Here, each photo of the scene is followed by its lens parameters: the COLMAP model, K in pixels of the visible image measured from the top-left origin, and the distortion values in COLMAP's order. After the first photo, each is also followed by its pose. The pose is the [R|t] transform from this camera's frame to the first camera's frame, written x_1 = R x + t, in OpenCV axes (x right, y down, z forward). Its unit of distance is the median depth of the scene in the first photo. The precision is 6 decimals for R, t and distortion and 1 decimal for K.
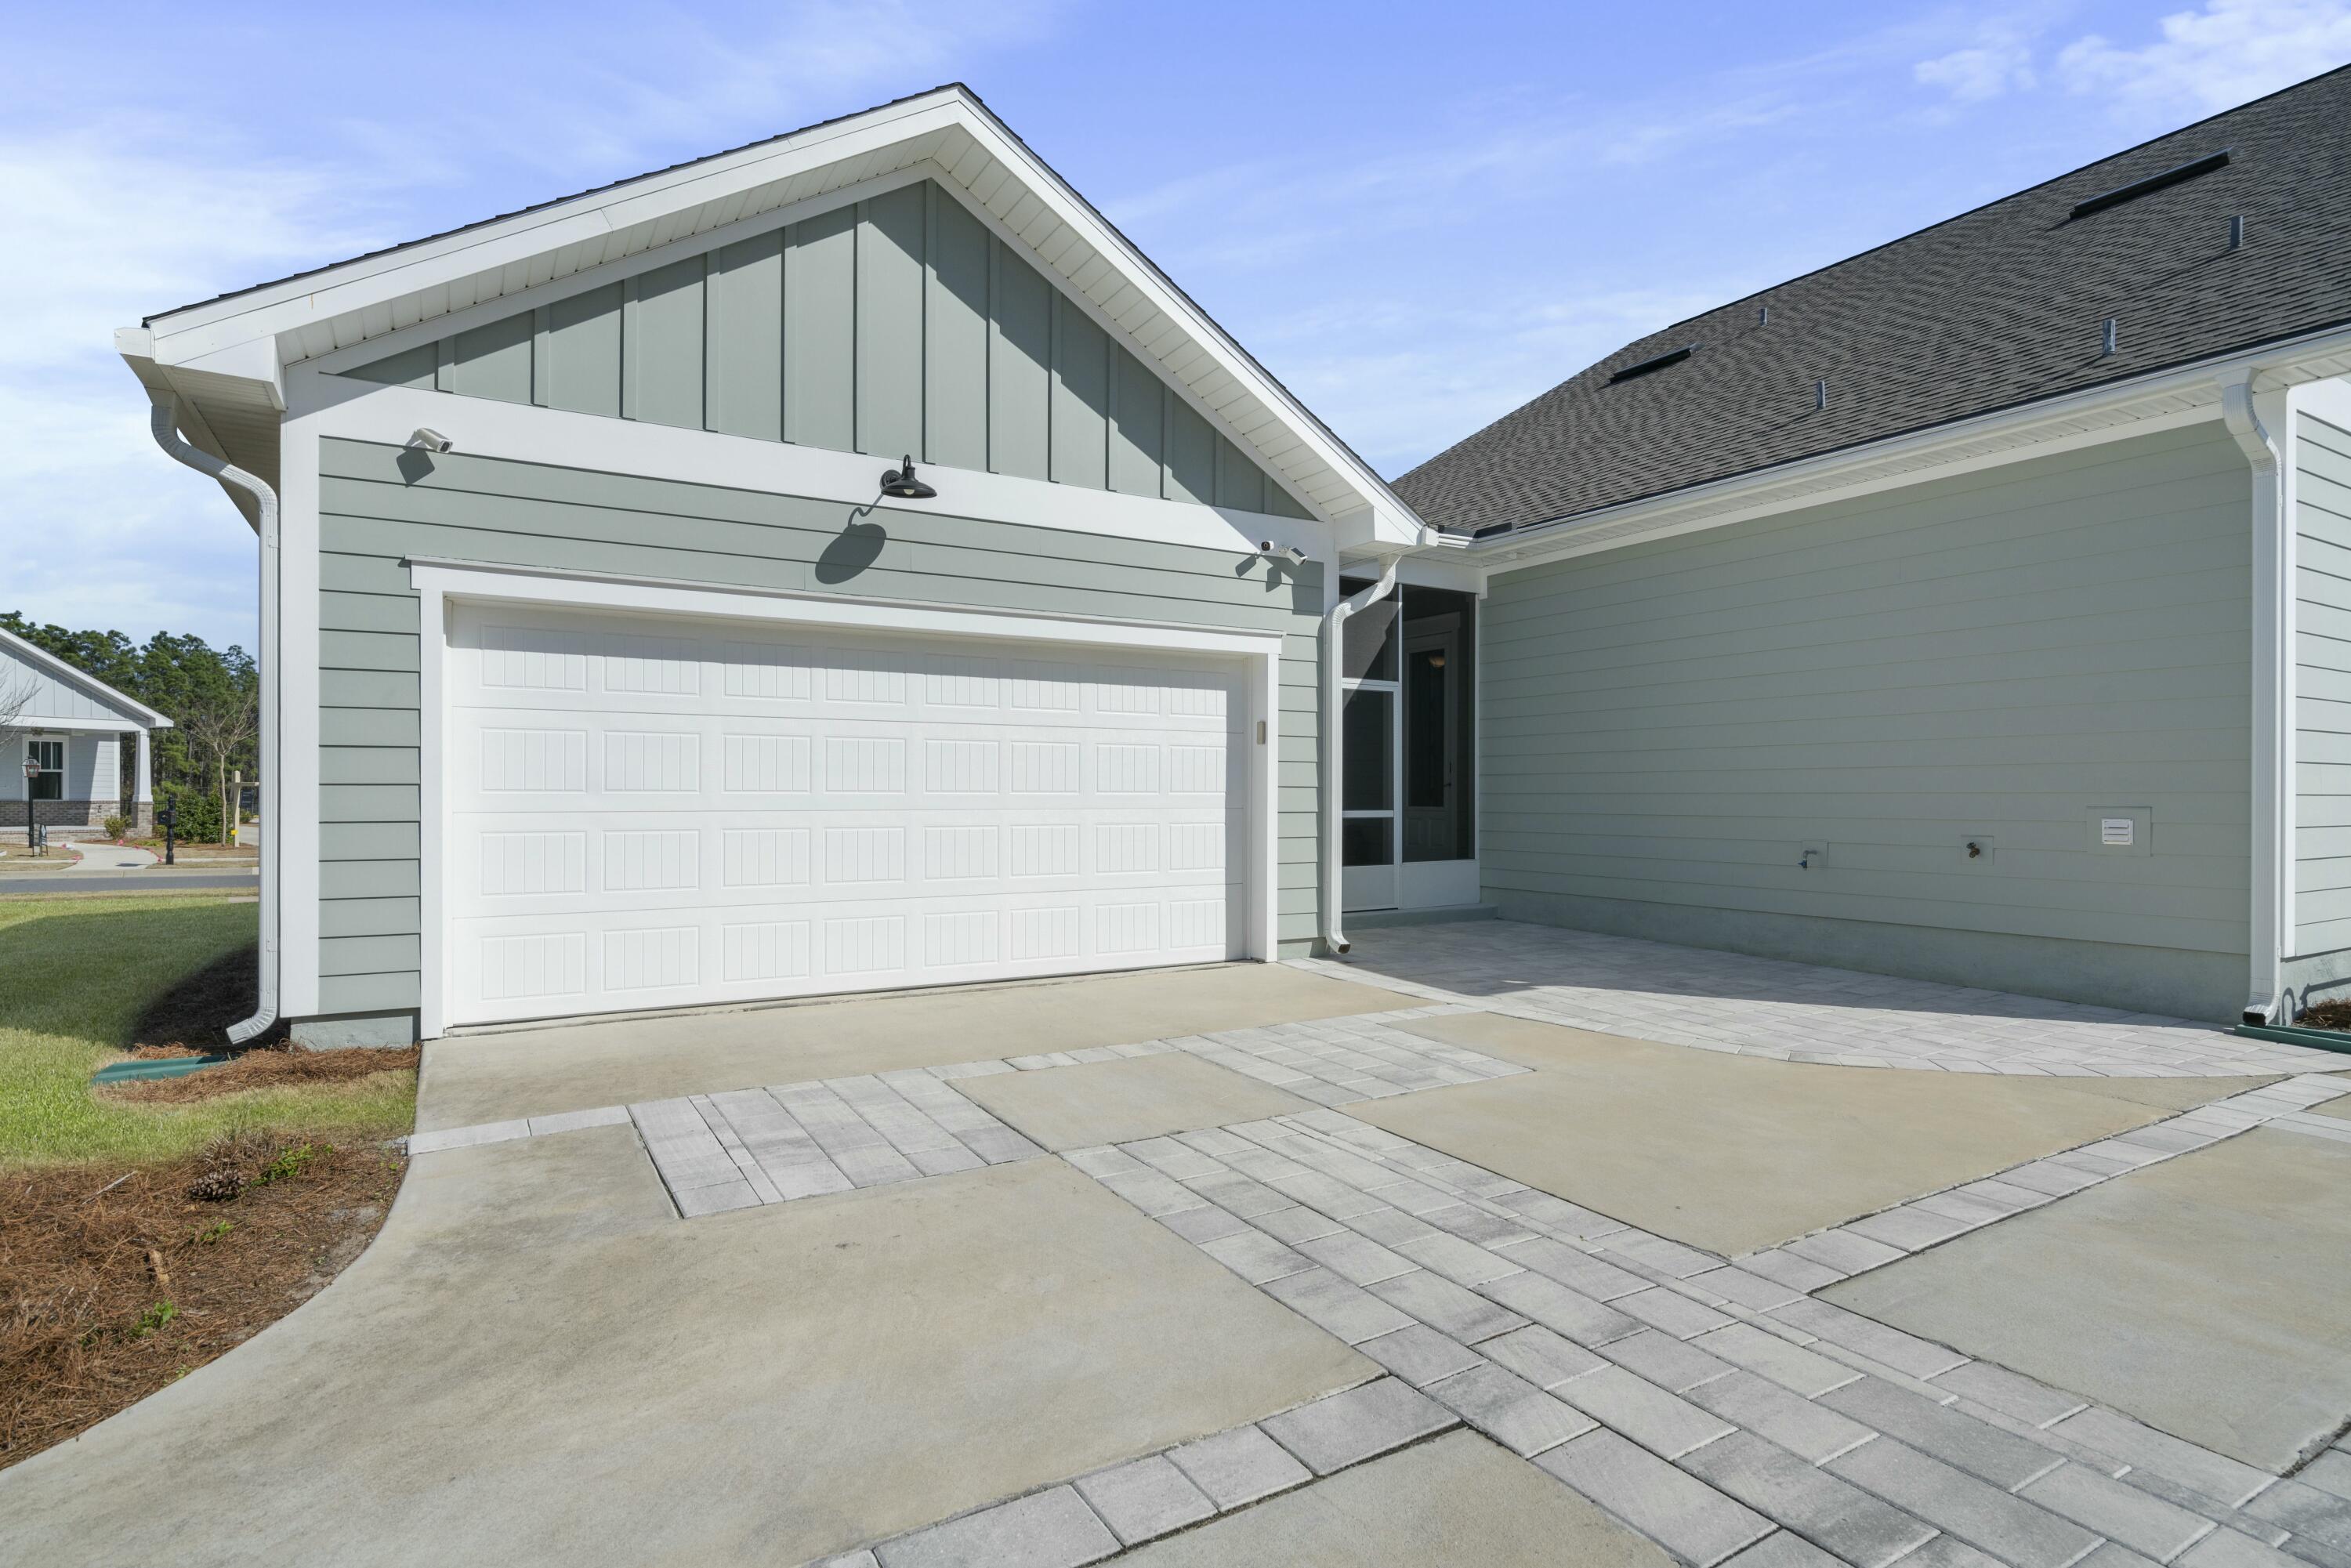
lens RADIAL K [[1193.7, 0, 1175.5], [0, 1193.7, 784.0], [0, 0, 1]] dist [0.001766, 0.000014]
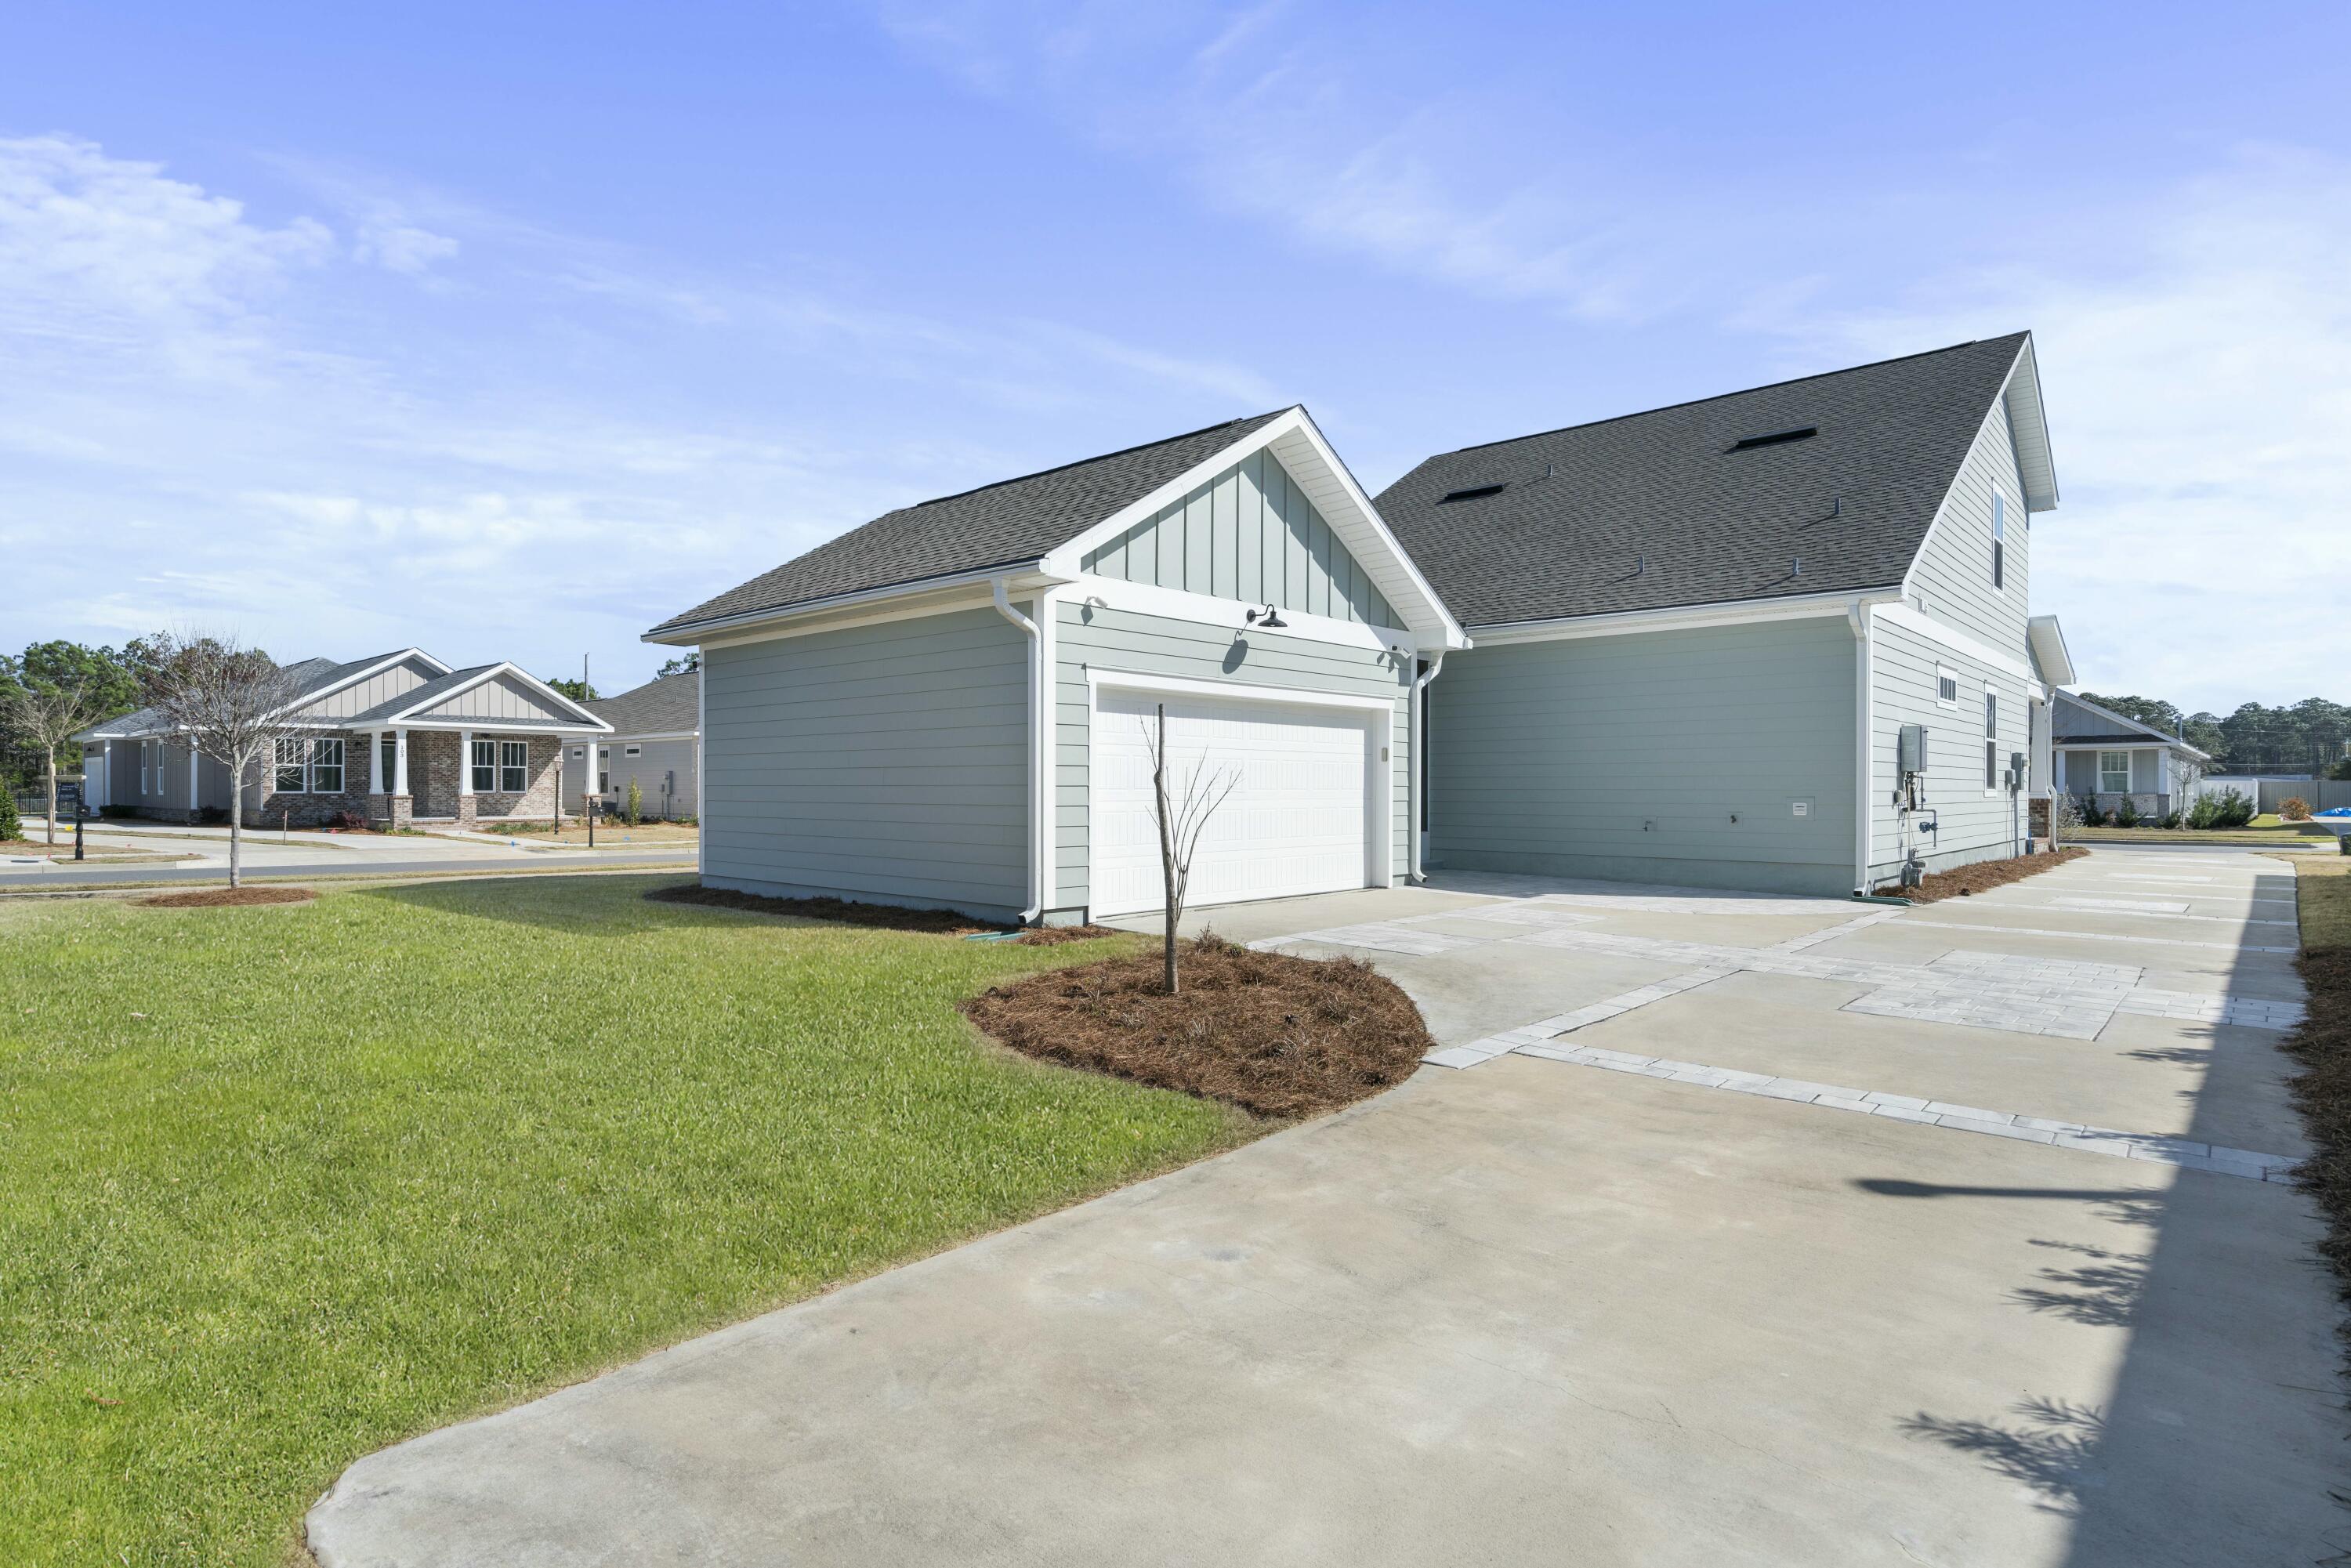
lens RADIAL K [[1219.2, 0, 1175.5], [0, 1219.2, 784.0], [0, 0, 1]] dist [-0.002515, -0.000162]
pose [[0.956144, 0.001628, 0.292893, -0.770672], [-0.003212, 0.999983, 0.004929, -0.009178], [-0.292880, -0.005653, 0.956132, -0.623638]]
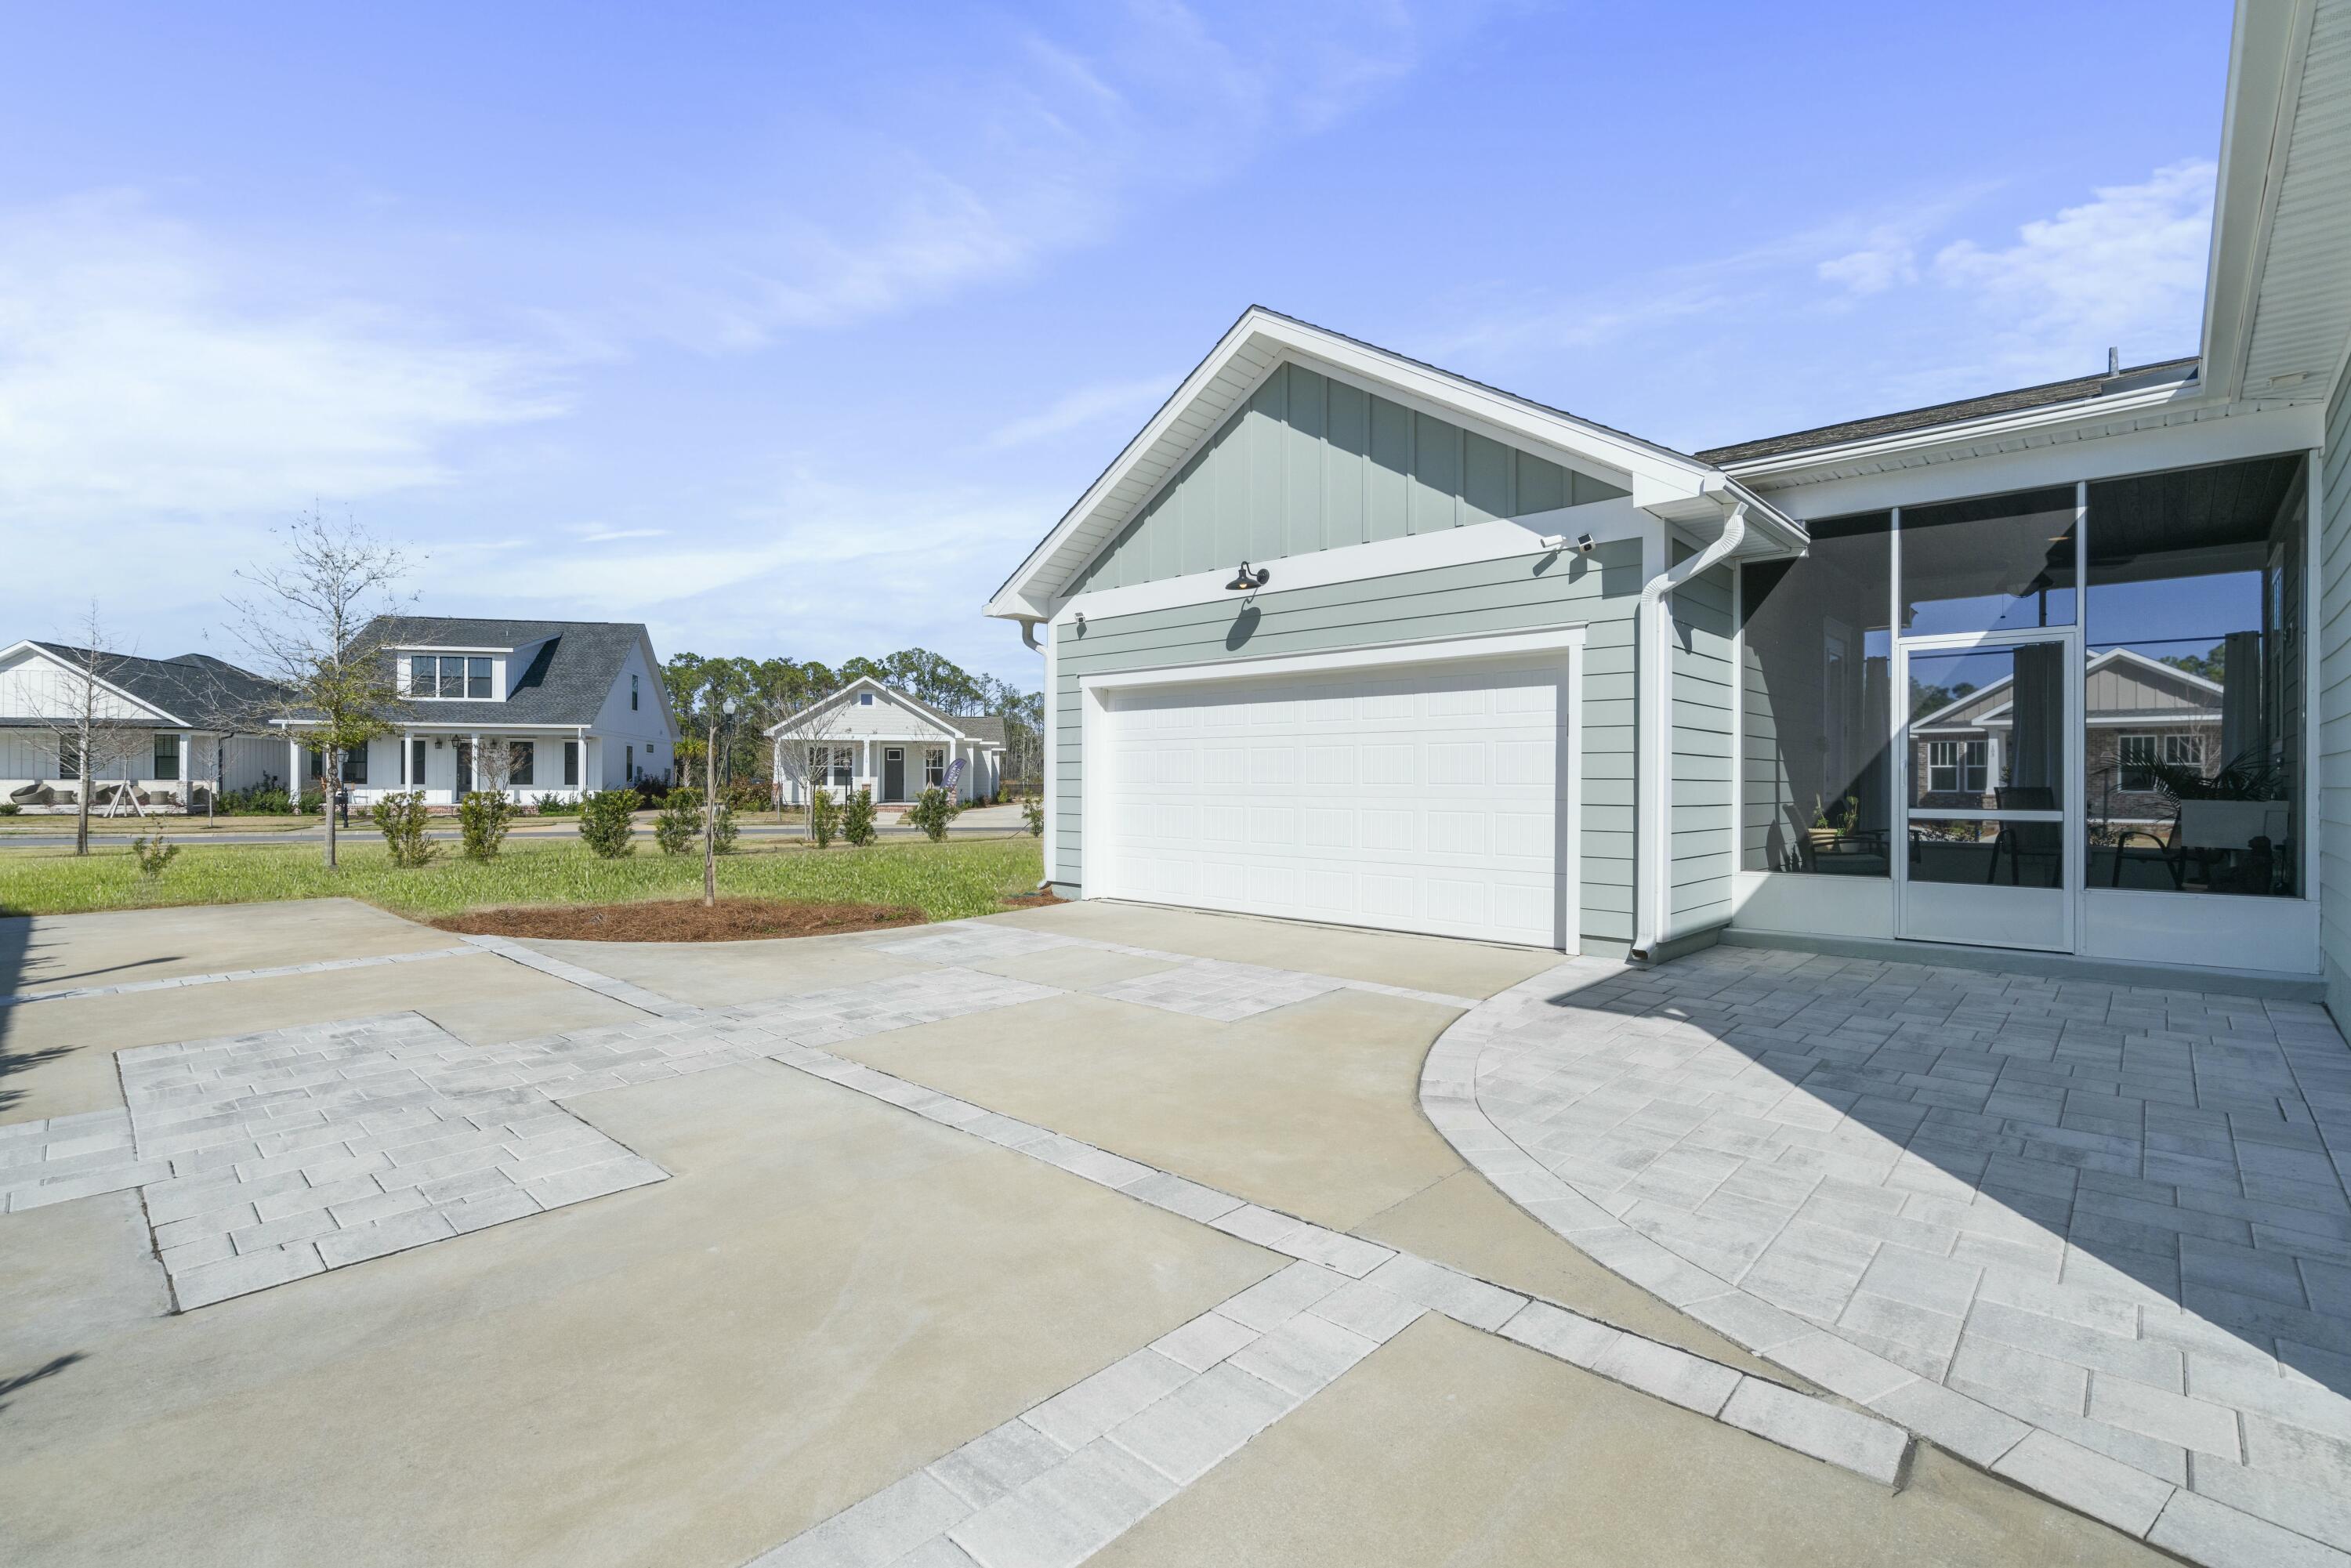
lens RADIAL K [[1049.1, 0, 1152.5], [0, 1049.1, 771.8], [0, 0, 1]] dist [-0.000322, 0.000301]
pose [[0.273333, -0.010654, -0.961860, 0.871425], [0.005155, 0.999941, -0.009611, 0.004186], [0.961906, -0.002331, 0.273372, 0.442280]]
